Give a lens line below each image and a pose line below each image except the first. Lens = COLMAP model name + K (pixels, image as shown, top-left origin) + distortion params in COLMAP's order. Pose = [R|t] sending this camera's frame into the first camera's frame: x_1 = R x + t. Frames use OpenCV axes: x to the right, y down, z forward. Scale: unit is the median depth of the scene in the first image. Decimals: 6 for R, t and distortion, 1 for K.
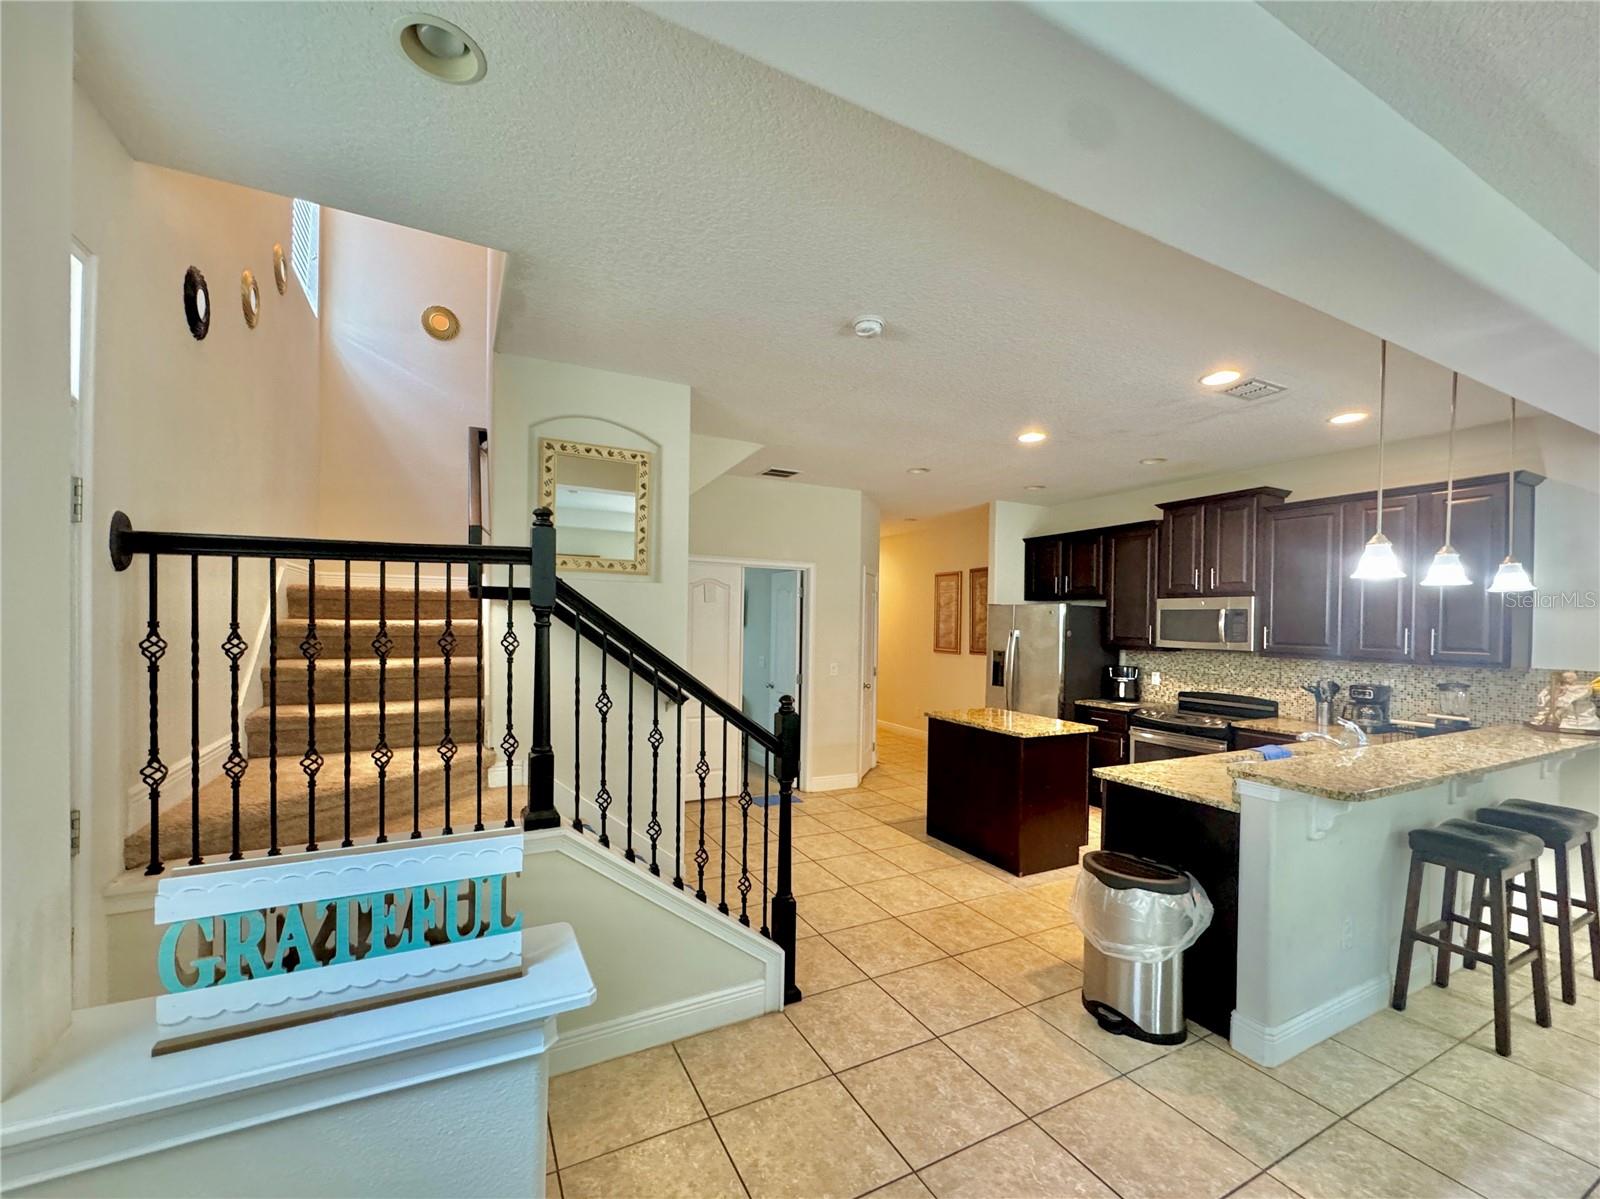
lens RADIAL K [[652.4, 0, 800.0], [0, 652.4, 599.5], [0, 0, 1]] dist [-0.000641, -0.000015]
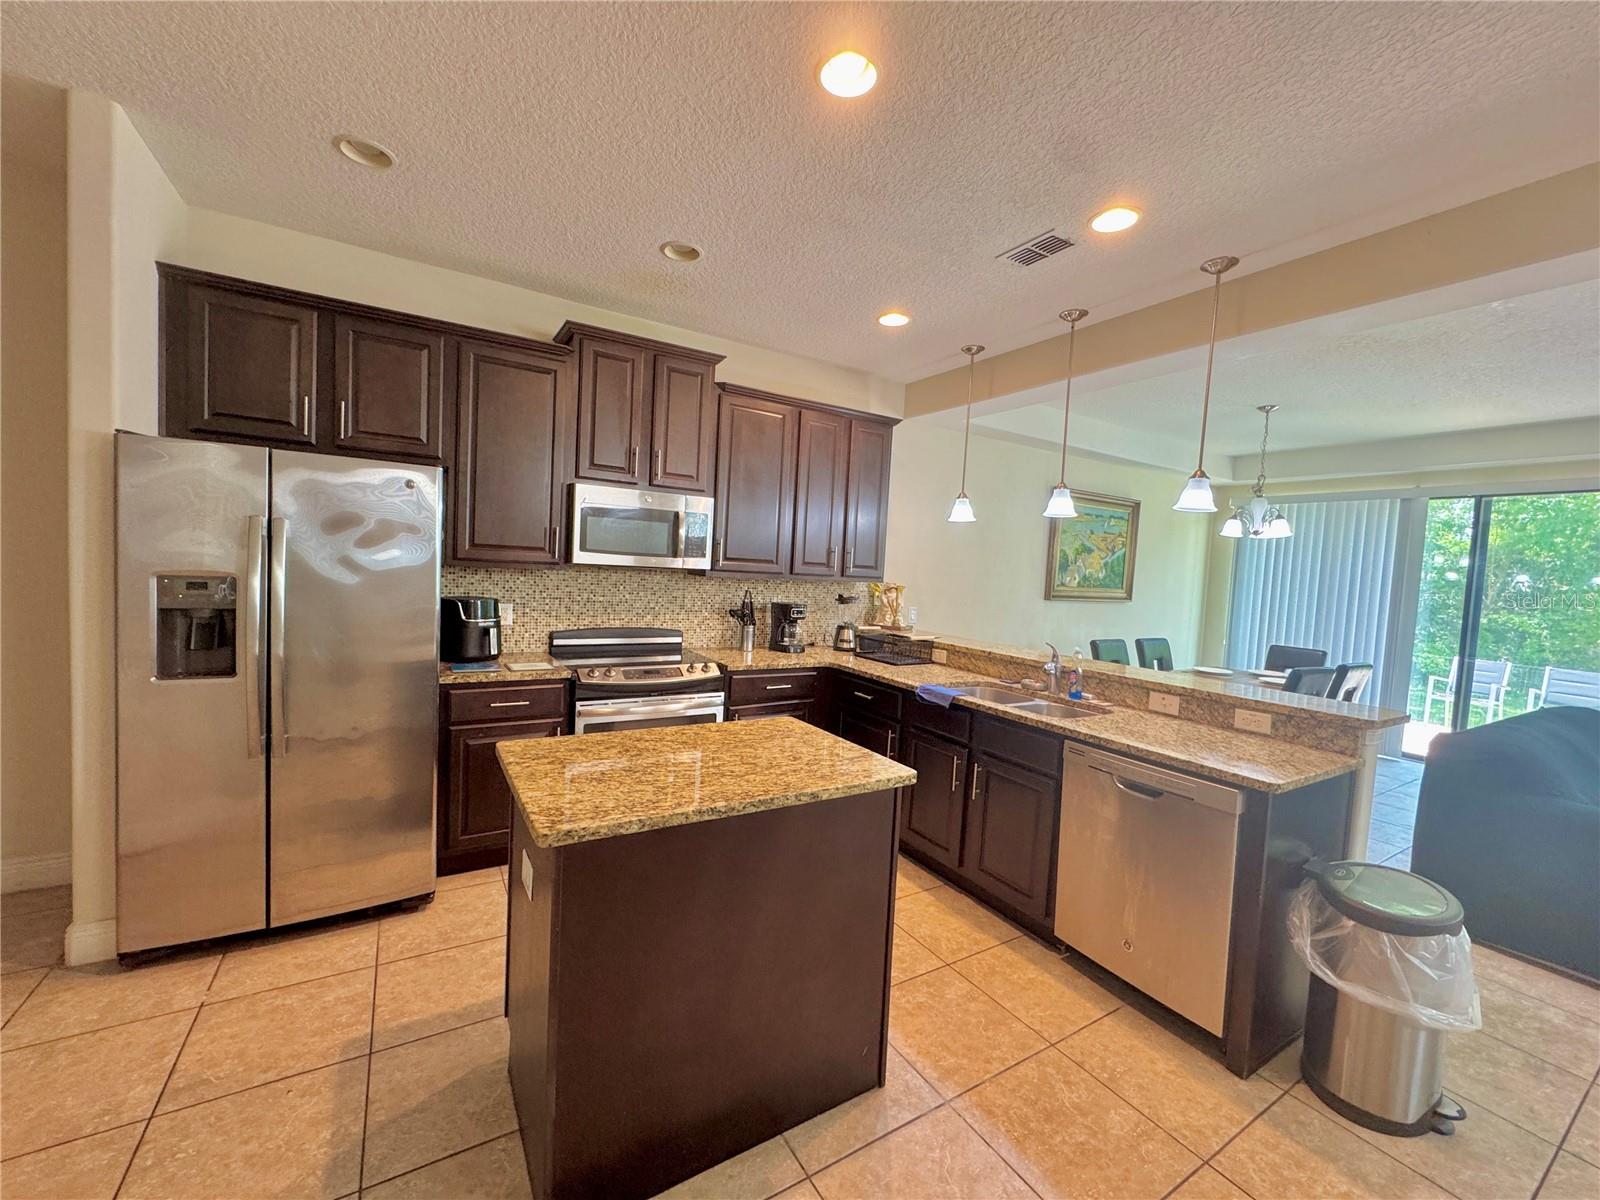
lens RADIAL K [[652.4, 0, 800.0], [0, 652.4, 600.0], [0, 0, 1]] dist [-0.000641, -0.000015]
pose [[-0.064054, -0.074713, 0.995146, -0.068057], [-0.089954, 0.993566, 0.068805, 0.046342], [-0.993884, -0.085110, -0.070363, 0.835049]]
